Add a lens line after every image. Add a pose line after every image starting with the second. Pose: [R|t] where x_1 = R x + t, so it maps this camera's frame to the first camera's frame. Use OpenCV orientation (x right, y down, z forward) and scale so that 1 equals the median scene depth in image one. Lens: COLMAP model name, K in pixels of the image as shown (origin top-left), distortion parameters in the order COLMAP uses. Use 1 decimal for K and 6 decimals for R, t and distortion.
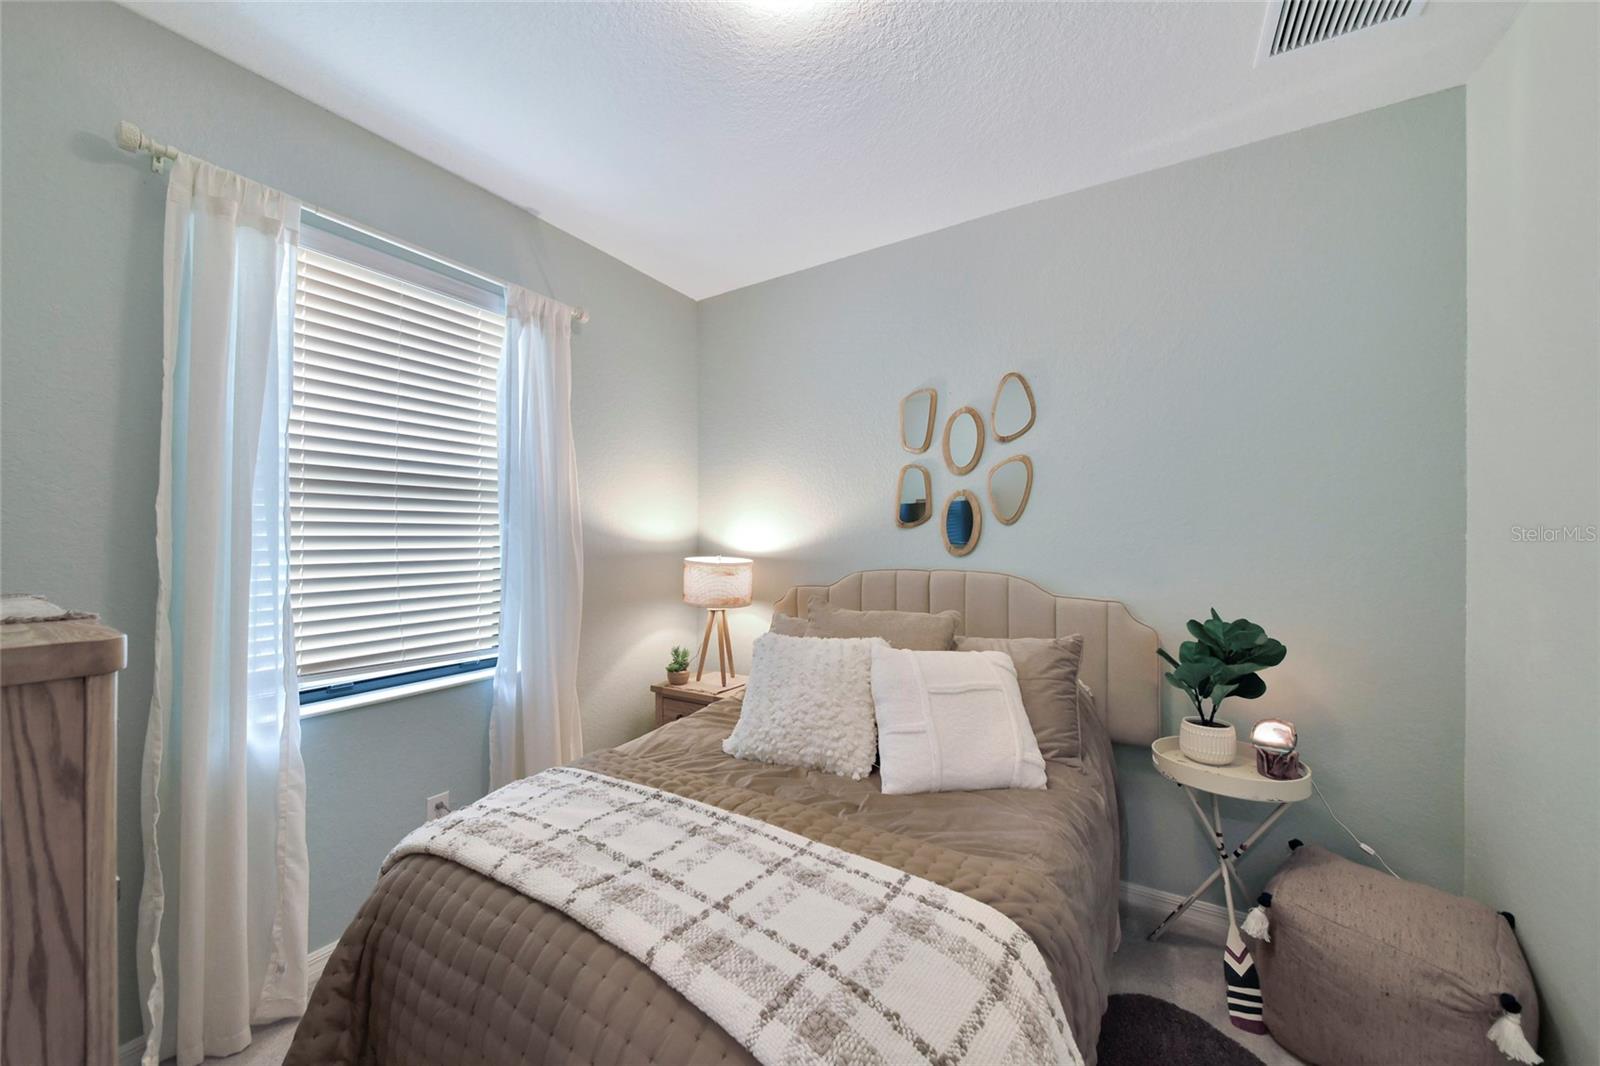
lens RADIAL K [[566.7, 0, 802.7], [0, 566.7, 535.3], [0, 0, 1]] dist [-0.003844, -0.001287]
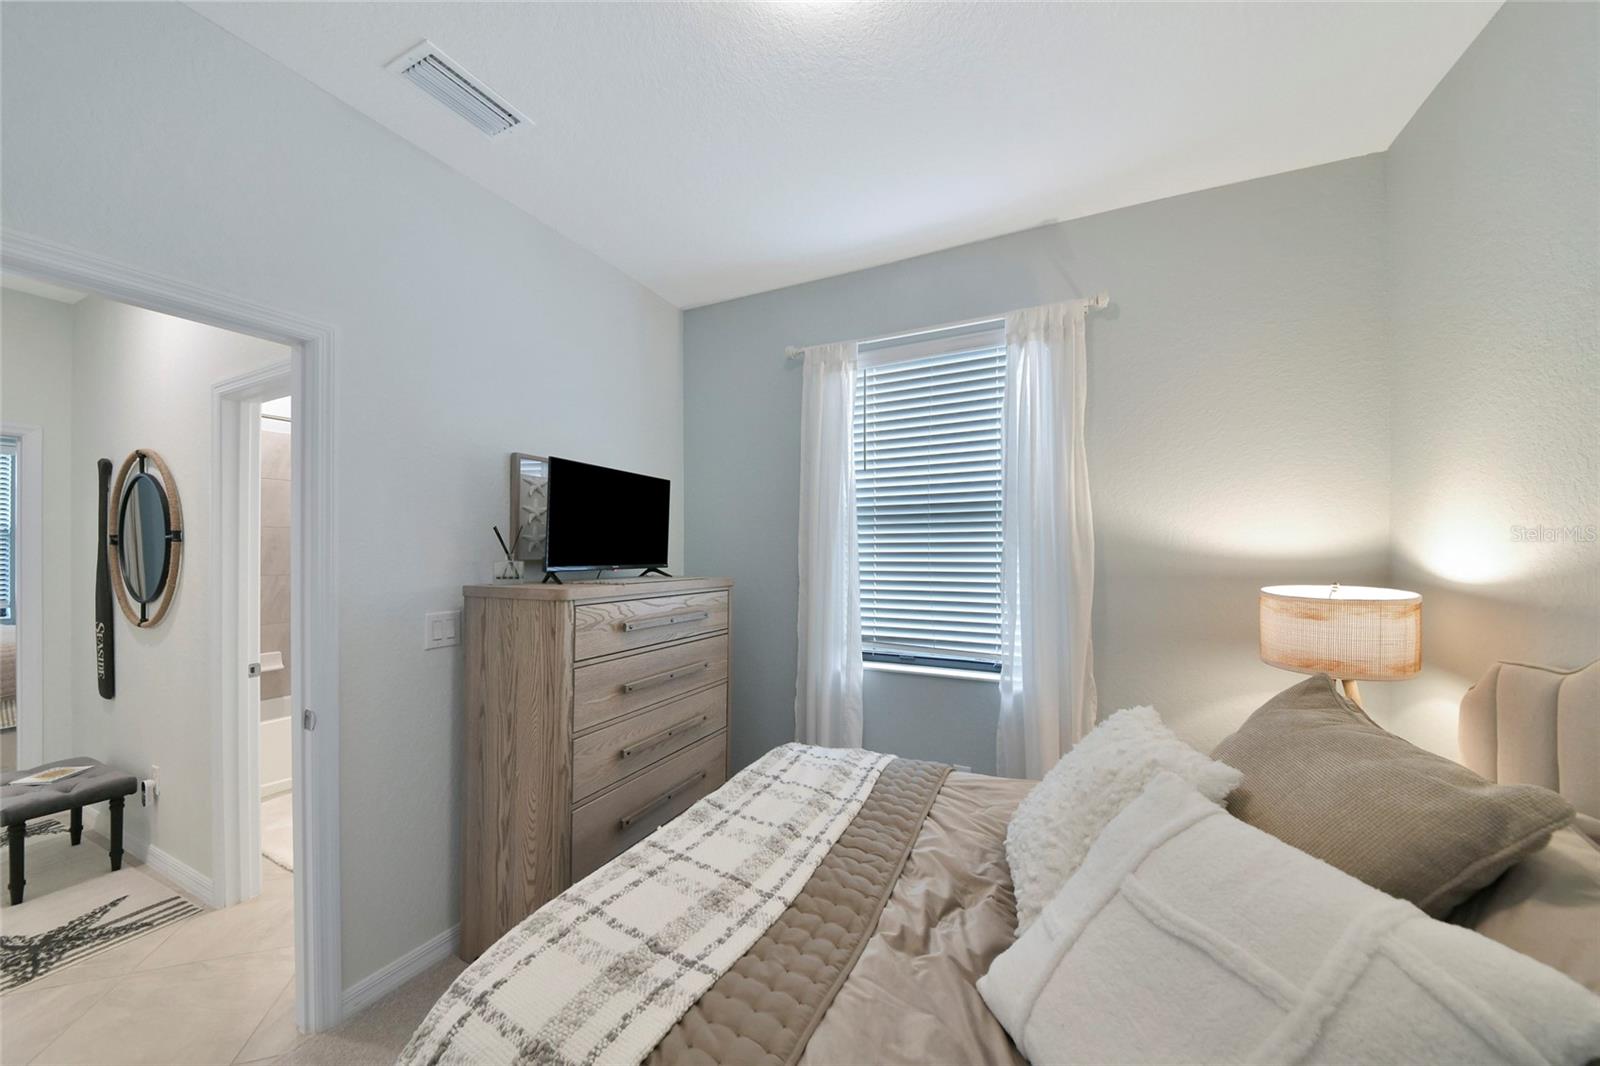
lens RADIAL K [[566.7, 0, 803.9], [0, 566.7, 545.8], [0, 0, 1]] dist [-0.003844, -0.001287]
pose [[0.095971, -0.005770, -0.995367, 0.702429], [0.006673, 0.999964, -0.005153, -0.009921], [0.995362, -0.006148, 0.096006, 0.729182]]
